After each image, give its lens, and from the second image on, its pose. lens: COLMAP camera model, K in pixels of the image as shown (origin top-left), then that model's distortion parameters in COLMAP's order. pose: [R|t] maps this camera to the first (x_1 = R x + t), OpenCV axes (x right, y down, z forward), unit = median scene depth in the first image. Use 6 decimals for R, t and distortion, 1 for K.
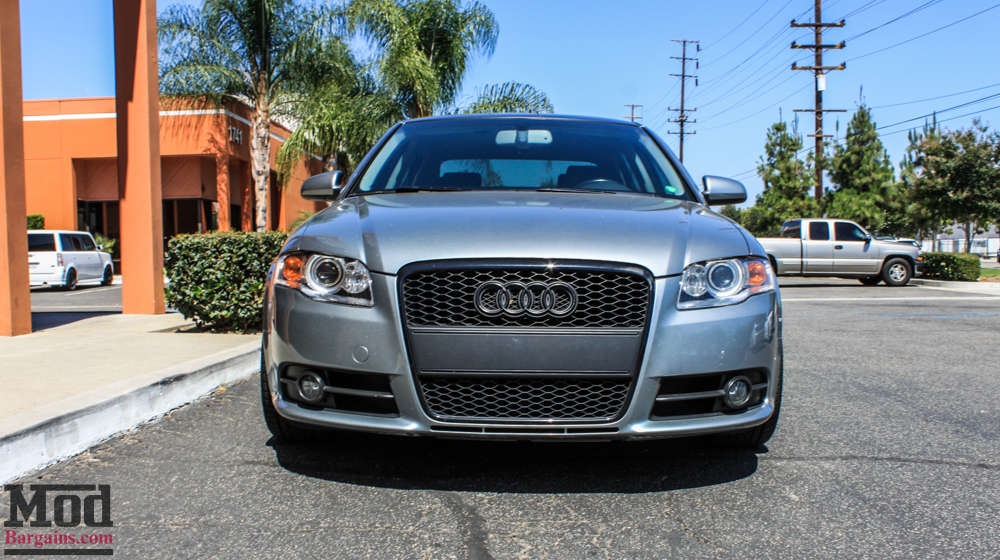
lens RADIAL K [[1015.7, 0, 500.0], [0, 1015.7, 280.0], [0, 0, 1]] dist [-0.117981, -0.000175]
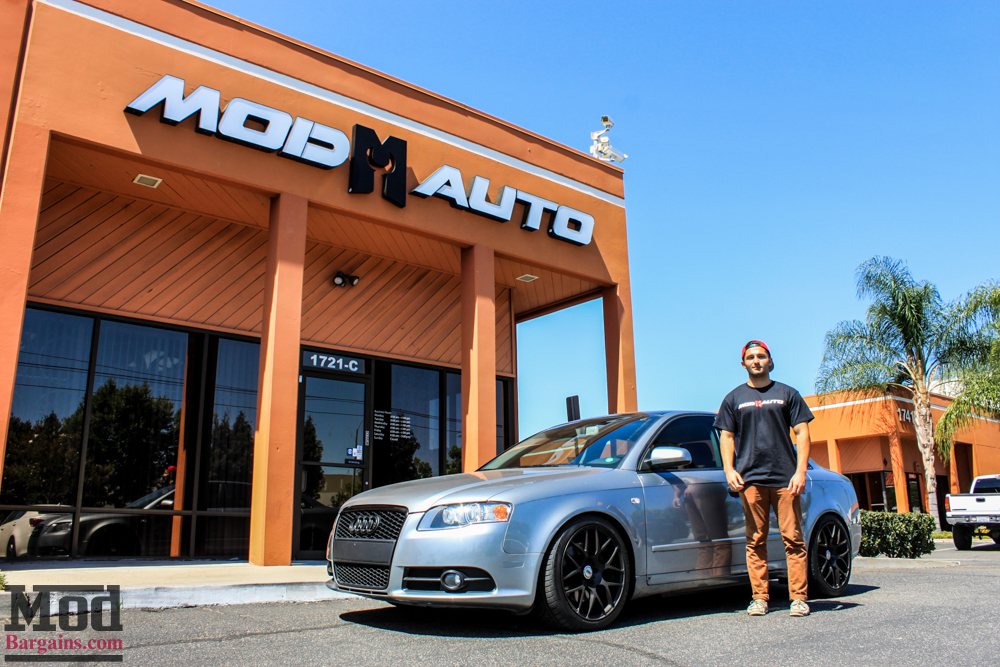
lens RADIAL K [[832.6, 0, 502.2], [0, 832.6, 324.3], [0, 0, 1]] dist [-0.183876, 0.178604]
pose [[0.666499, -0.182879, -0.722727, 0.215782], [-0.014511, 0.966079, -0.257838, 0.007465], [0.745365, 0.182336, 0.641237, 0.012030]]
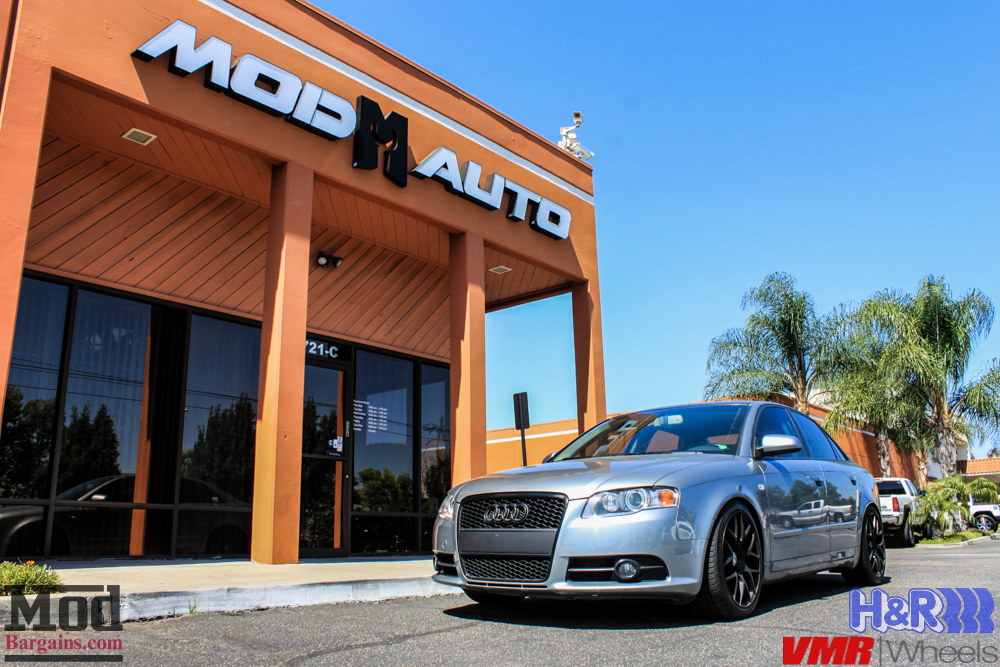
lens RADIAL K [[832.6, 0, 502.2], [0, 832.6, 324.3], [0, 0, 1]] dist [-0.183876, 0.178604]
pose [[0.789496, -0.155615, -0.593700, 0.143869], [-0.007471, 0.964815, -0.262823, 0.012083], [0.613710, 0.211934, 0.760555, -0.034672]]
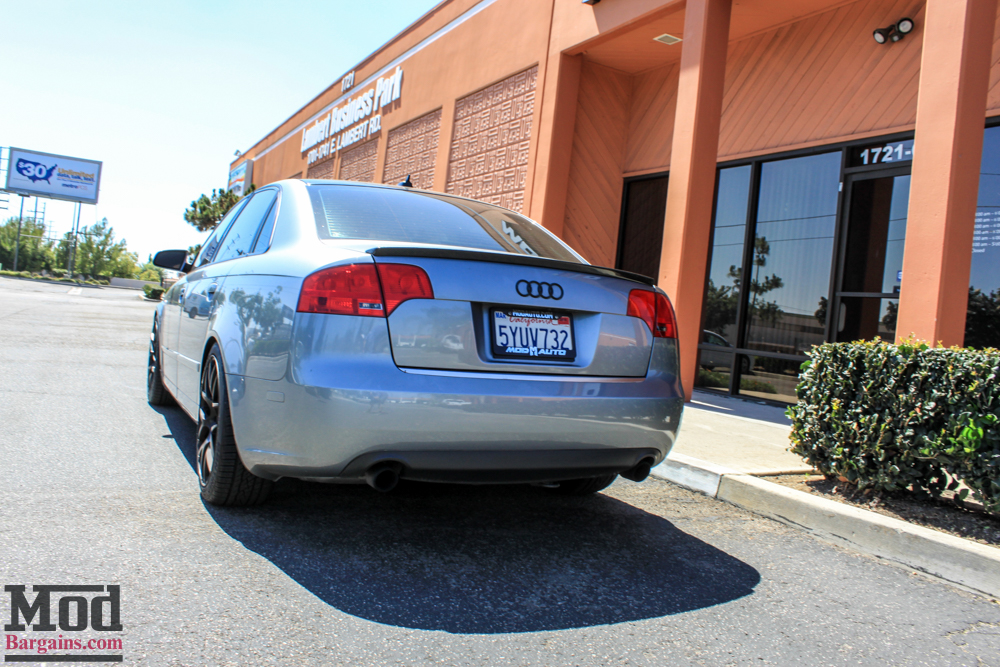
lens RADIAL K [[832.6, 0, 502.2], [0, 832.6, 324.3], [0, 0, 1]] dist [-0.183876, 0.178604]
pose [[-0.869345, -0.061523, -0.490361, 0.087532], [-0.090945, 0.995192, 0.036371, -0.022619], [0.485765, 0.076215, -0.870760, 0.503173]]
